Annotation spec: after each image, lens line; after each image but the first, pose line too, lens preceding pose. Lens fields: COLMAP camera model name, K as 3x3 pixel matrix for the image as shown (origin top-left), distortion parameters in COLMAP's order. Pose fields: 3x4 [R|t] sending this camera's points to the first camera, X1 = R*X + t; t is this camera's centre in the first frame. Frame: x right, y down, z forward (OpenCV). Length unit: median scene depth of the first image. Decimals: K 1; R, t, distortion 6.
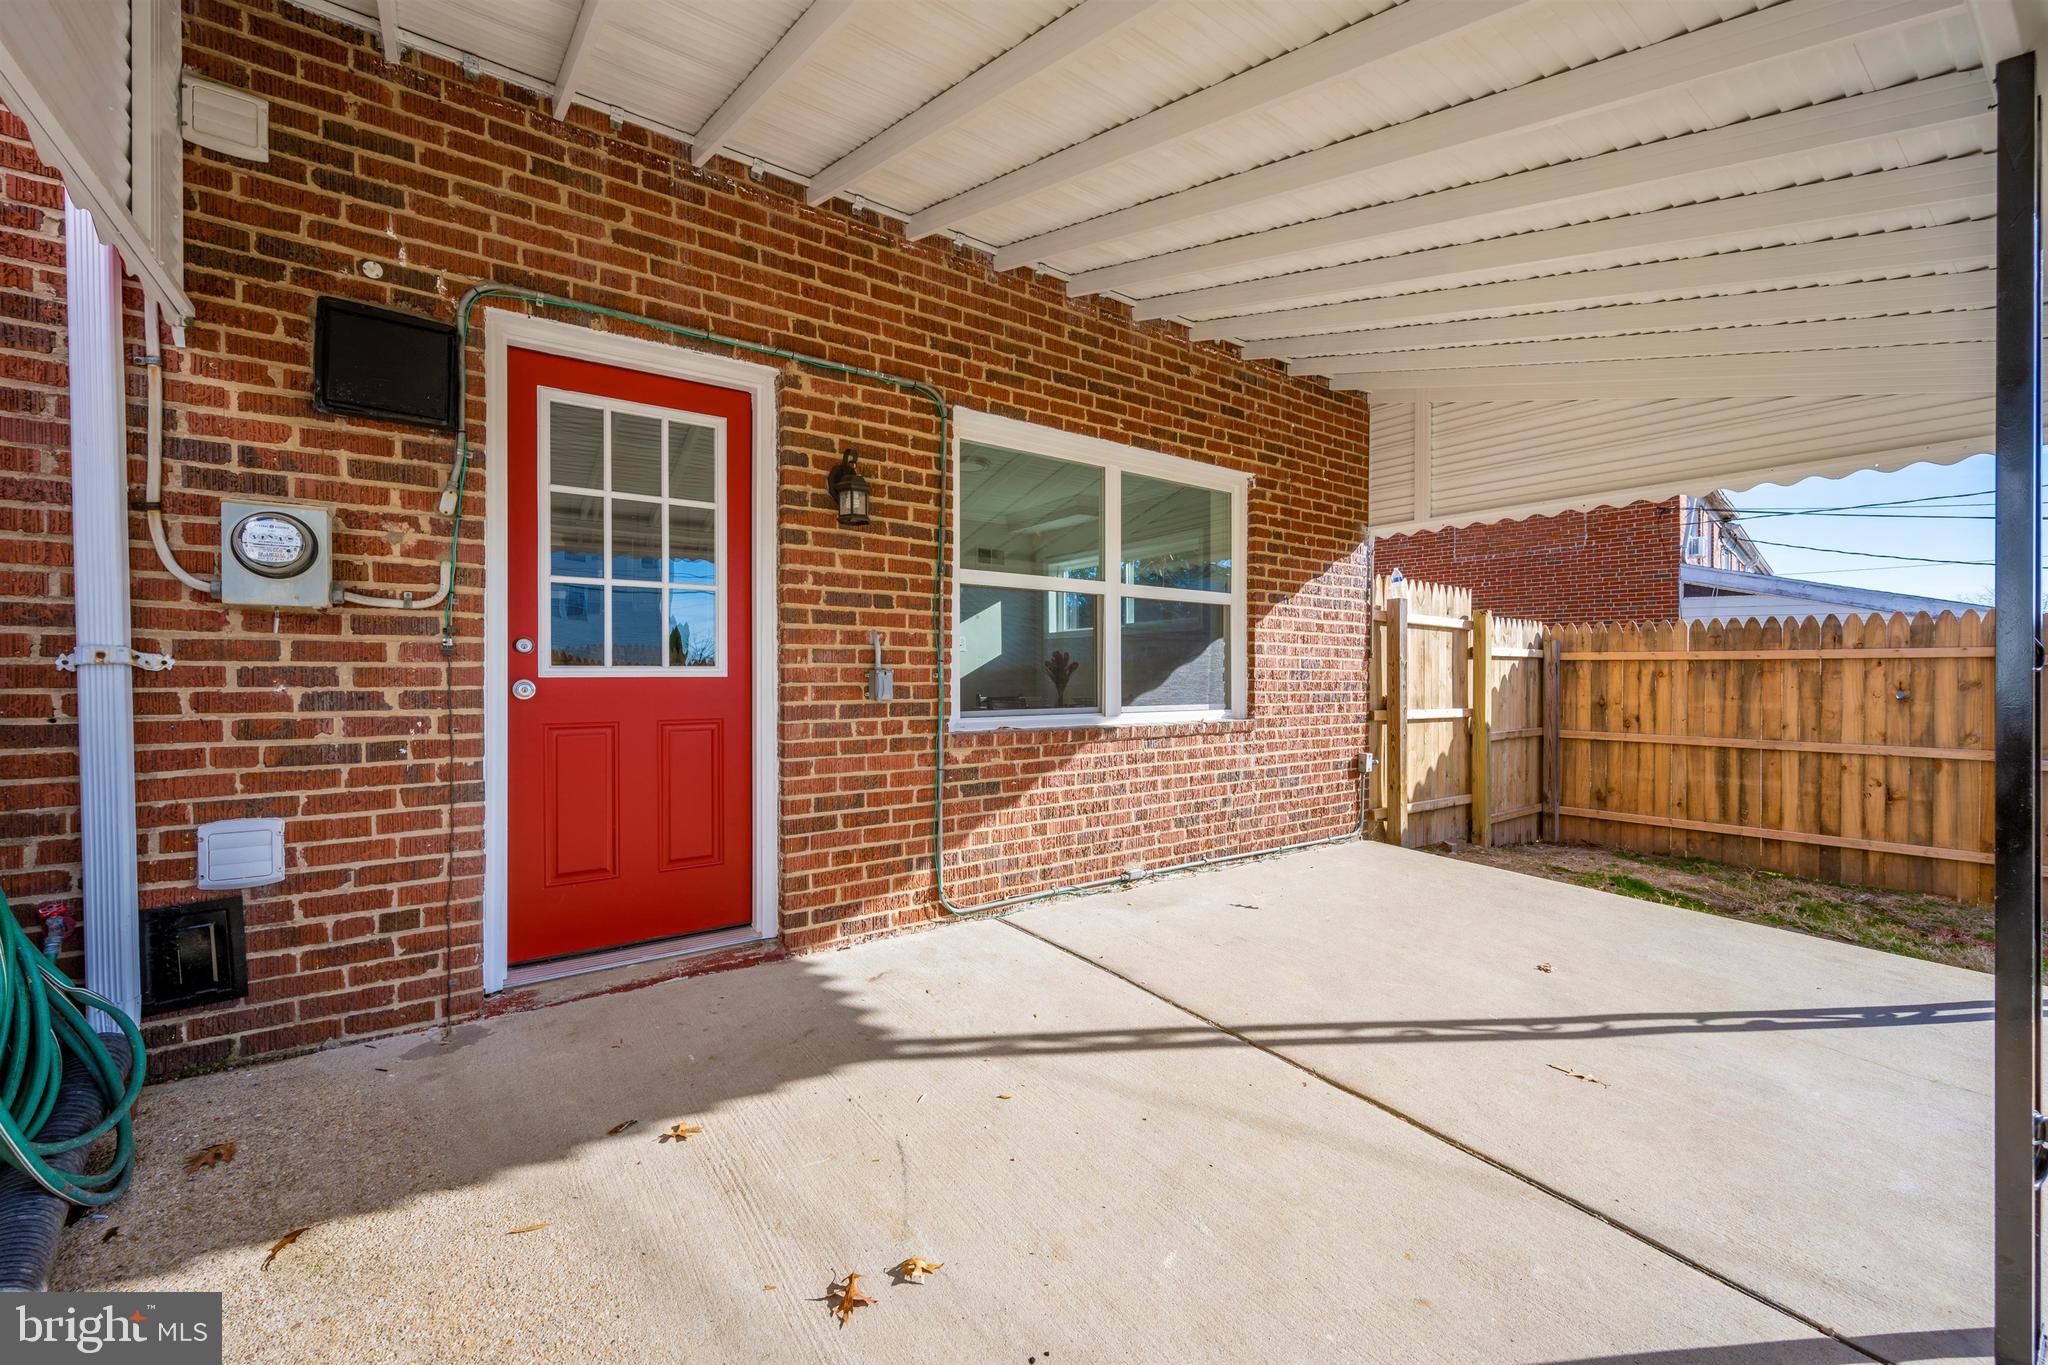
lens RADIAL K [[821.5, 0, 1015.1], [0, 821.5, 683.4], [0, 0, 1]] dist [-0.001199, -0.000213]
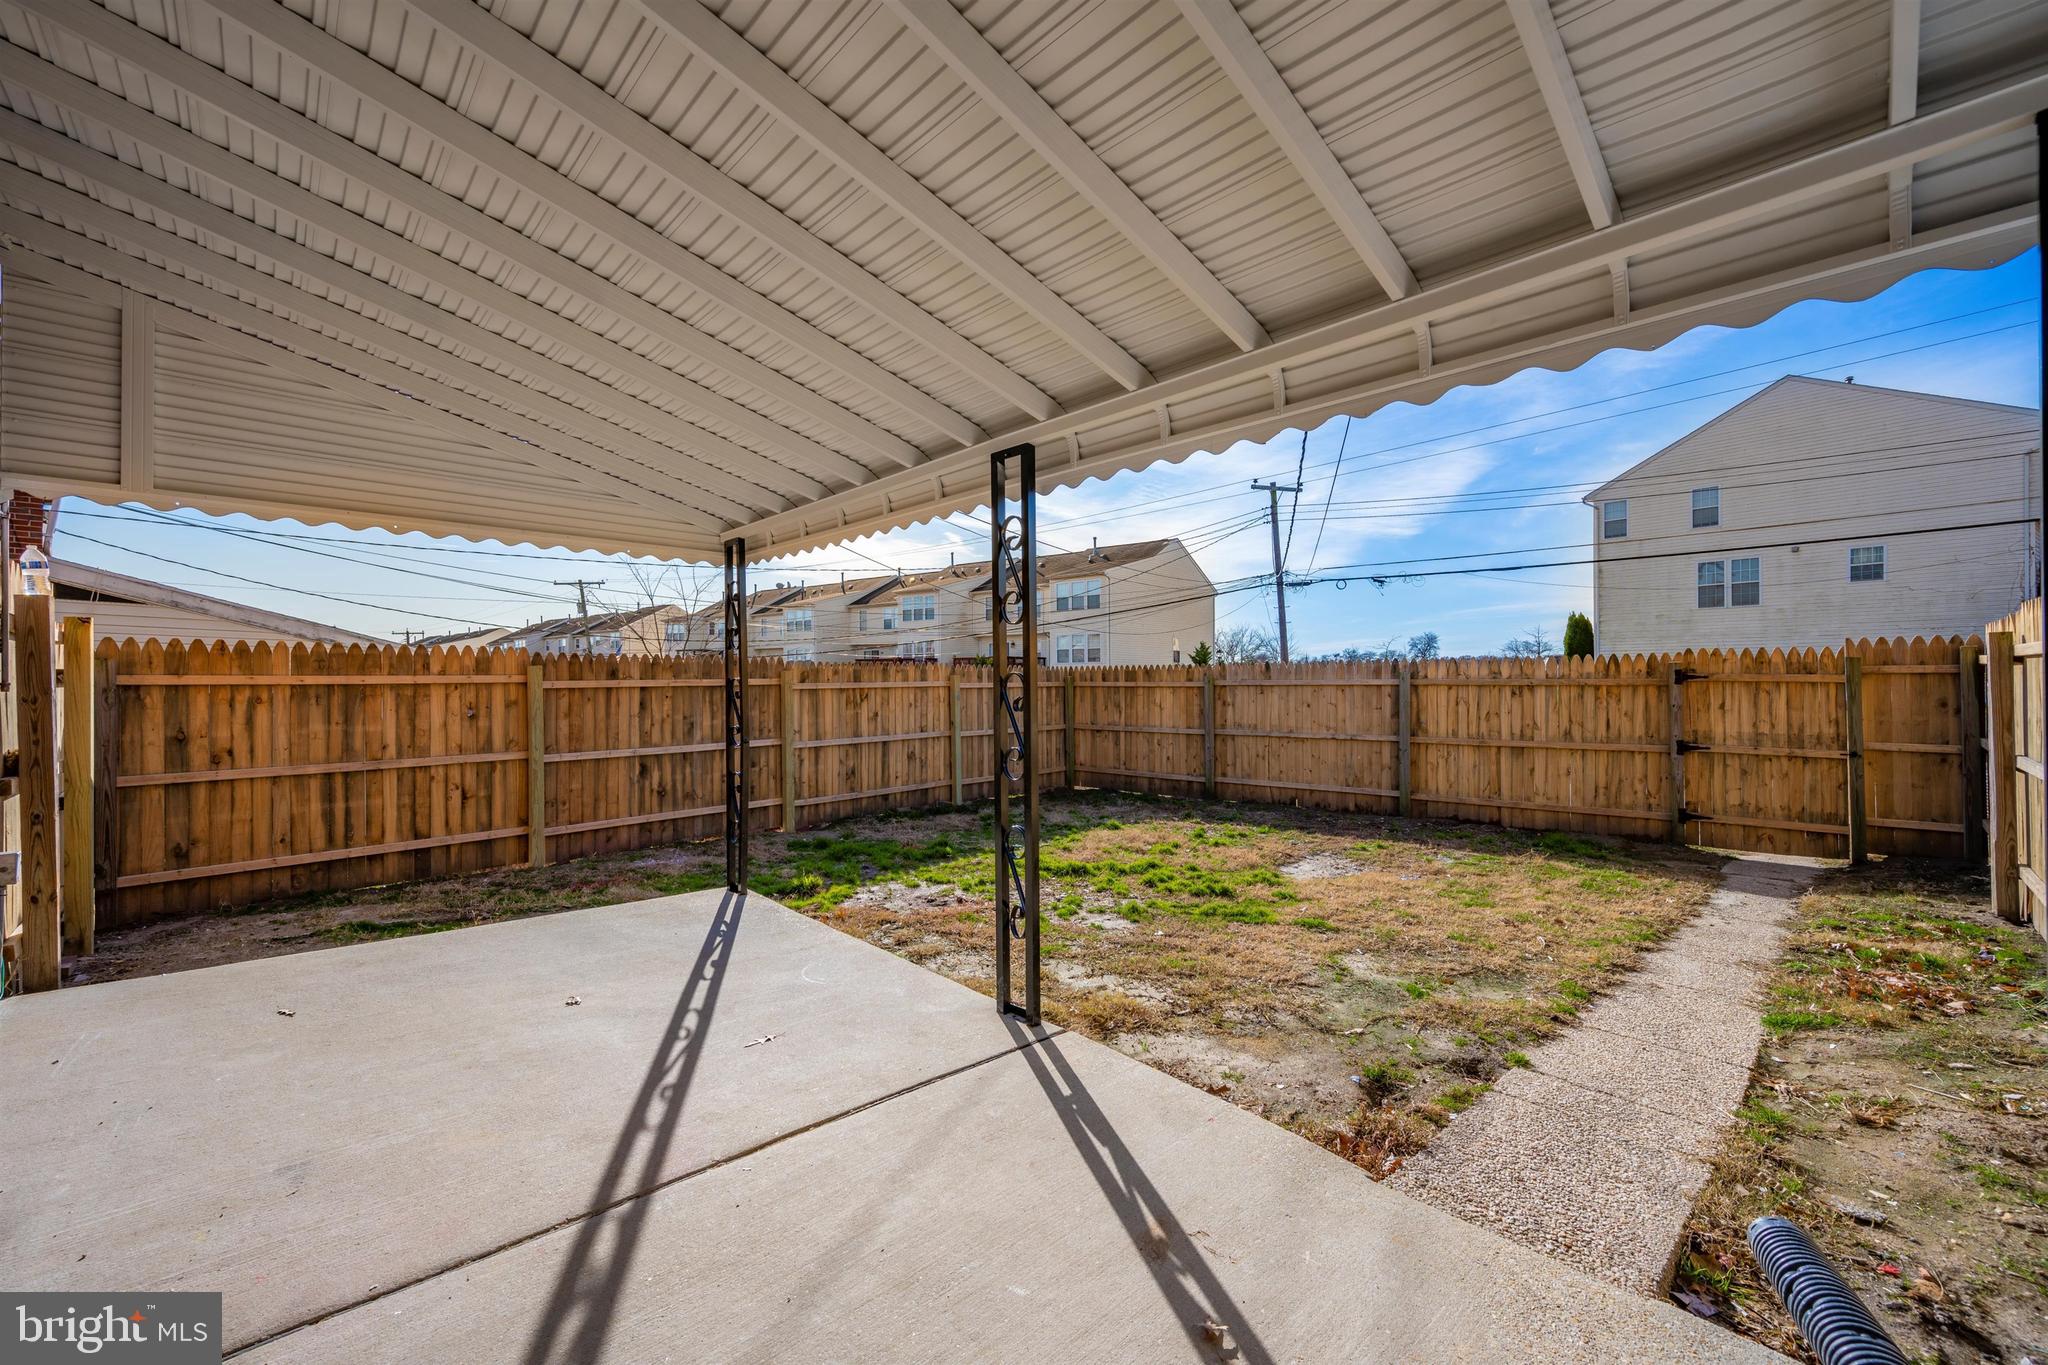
lens RADIAL K [[812.4, 0, 1036.9], [0, 812.4, 675.1], [0, 0, 1]] dist [0.000866, -0.000018]
pose [[-0.155369, 0.000518, 0.987856, -0.247616], [0.016409, 0.999863, 0.002057, -0.029702], [-0.987720, 0.016529, -0.155357, 0.322954]]
